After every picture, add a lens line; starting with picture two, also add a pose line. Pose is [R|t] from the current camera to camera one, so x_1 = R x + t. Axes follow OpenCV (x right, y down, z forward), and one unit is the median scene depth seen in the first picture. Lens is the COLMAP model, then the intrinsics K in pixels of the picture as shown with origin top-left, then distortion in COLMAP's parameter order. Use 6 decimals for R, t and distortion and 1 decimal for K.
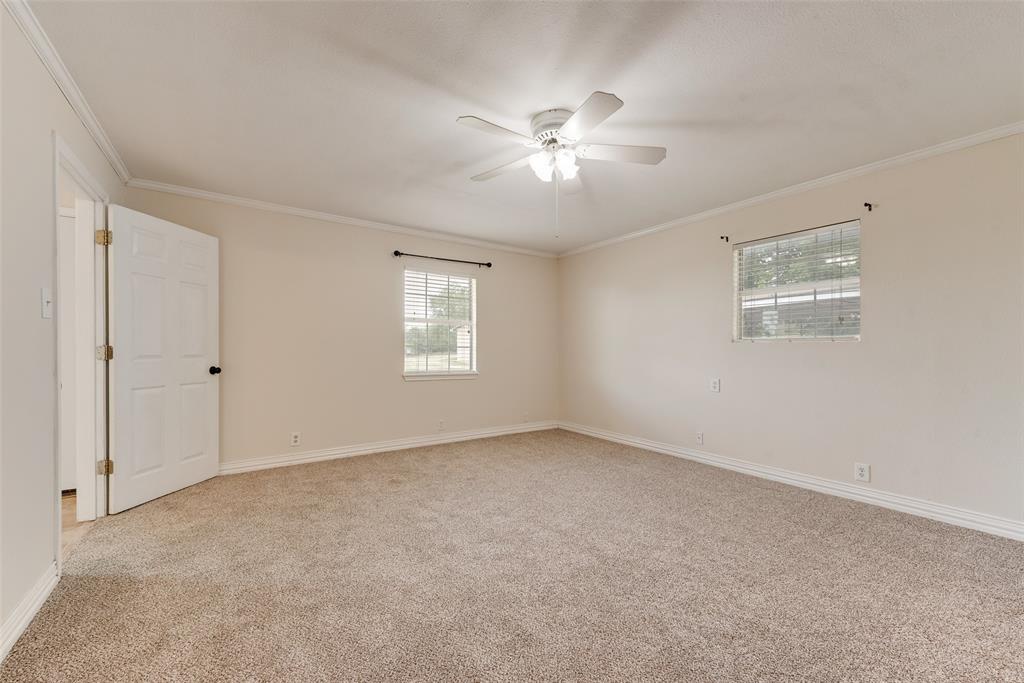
lens RADIAL K [[400.7, 0, 512.9], [0, 400.7, 346.8], [0, 0, 1]] dist [0.009426, -0.000179]
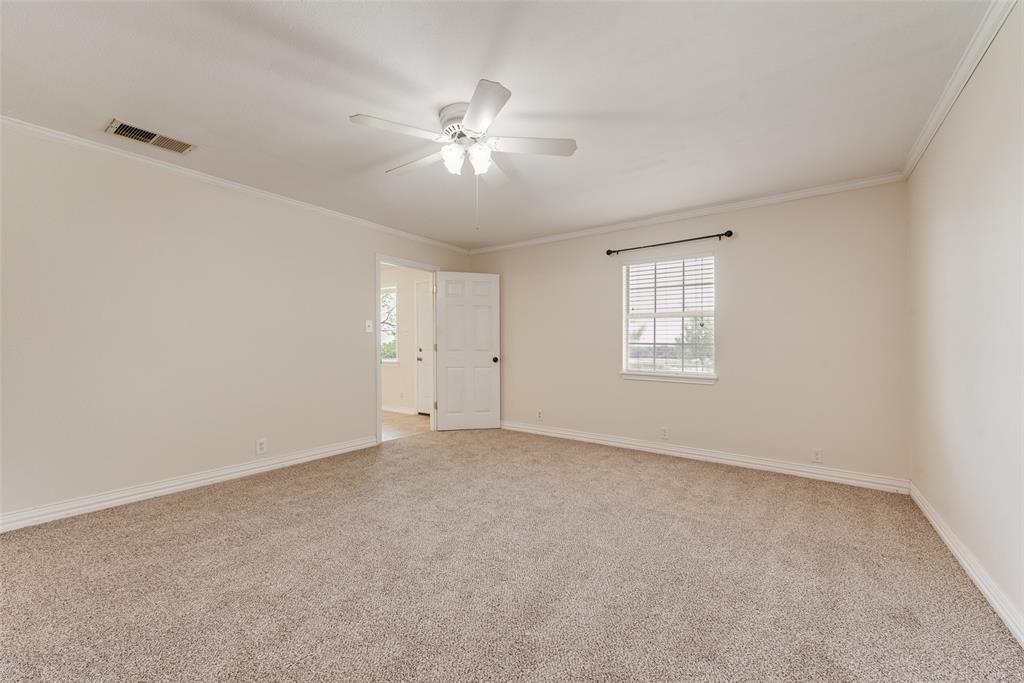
lens RADIAL K [[400.7, 0, 512.9], [0, 400.7, 346.8], [0, 0, 1]] dist [0.009426, -0.000179]
pose [[0.335950, -0.001555, -0.941878, 0.722595], [-0.001515, 0.999996, -0.002191, 0.011737], [0.941878, 0.002163, 0.335947, 0.527480]]
